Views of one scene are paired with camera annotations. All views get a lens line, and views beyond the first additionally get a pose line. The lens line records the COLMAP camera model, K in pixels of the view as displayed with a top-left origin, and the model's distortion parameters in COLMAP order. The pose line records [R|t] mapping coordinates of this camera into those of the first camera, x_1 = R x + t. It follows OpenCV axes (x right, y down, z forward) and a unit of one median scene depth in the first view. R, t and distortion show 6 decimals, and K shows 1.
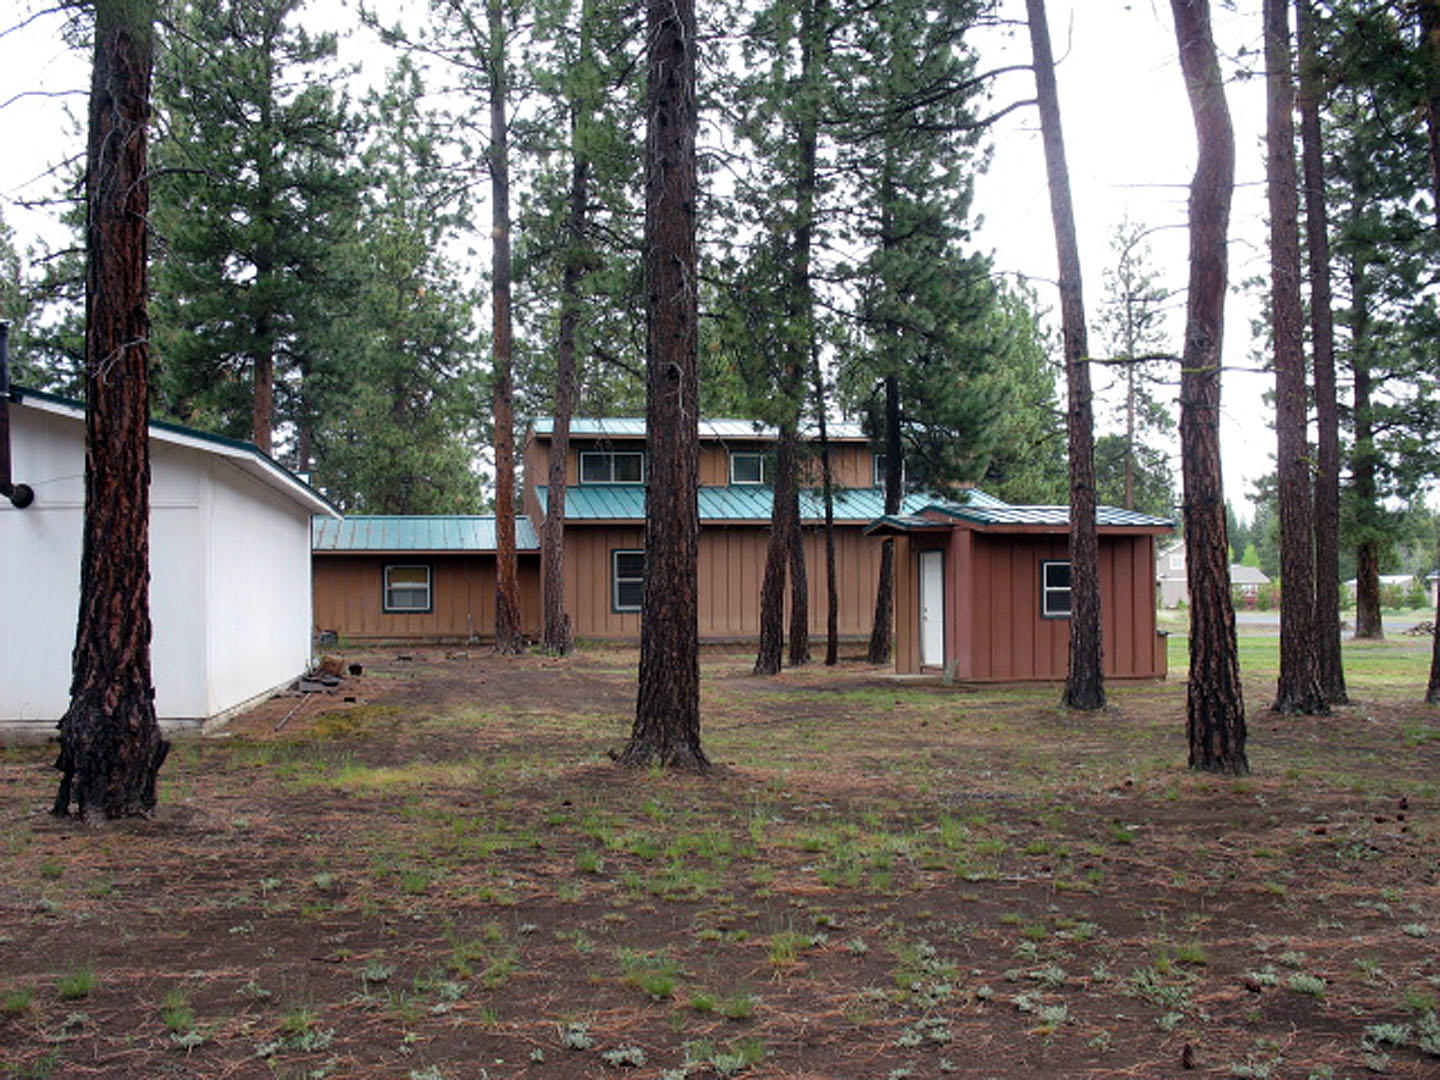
lens RADIAL K [[1480.5, 0, 720.0], [0, 1480.5, 540.0], [0, 0, 1]] dist [-0.182320, 0.214040]
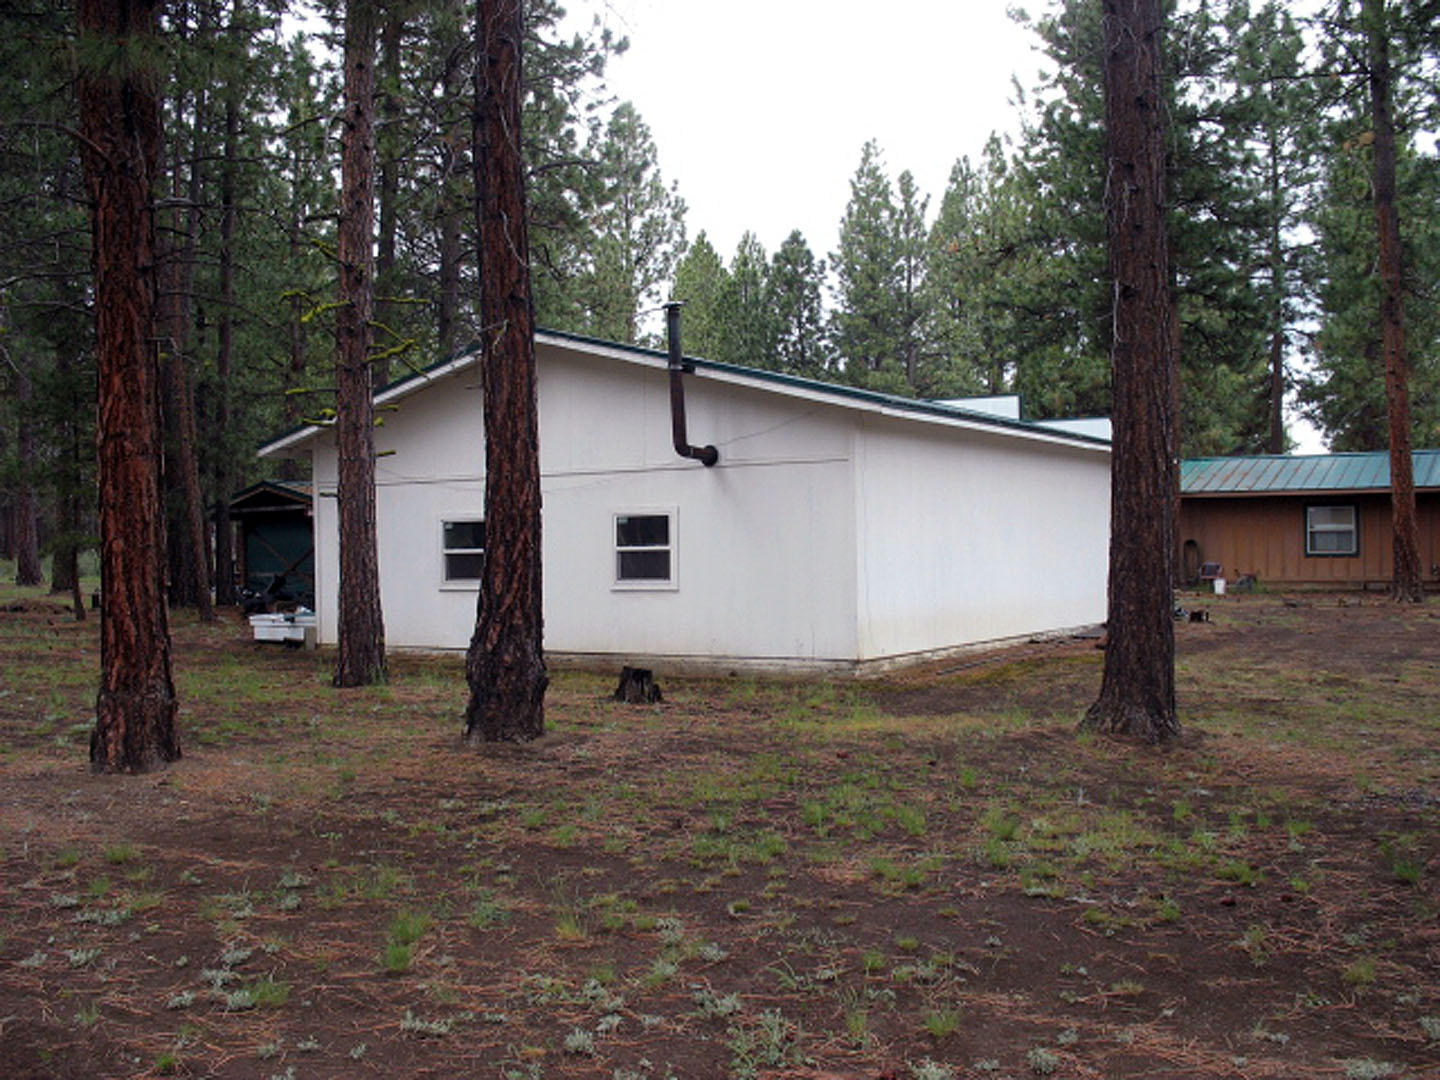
lens RADIAL K [[1480.5, 0, 720.0], [0, 1480.5, 540.0], [0, 0, 1]] dist [-0.182320, 0.214040]
pose [[0.755853, -0.005186, -0.654720, 0.273030], [0.031058, 0.999127, 0.027941, 0.002812], [0.654004, -0.041454, 0.755354, 0.129242]]
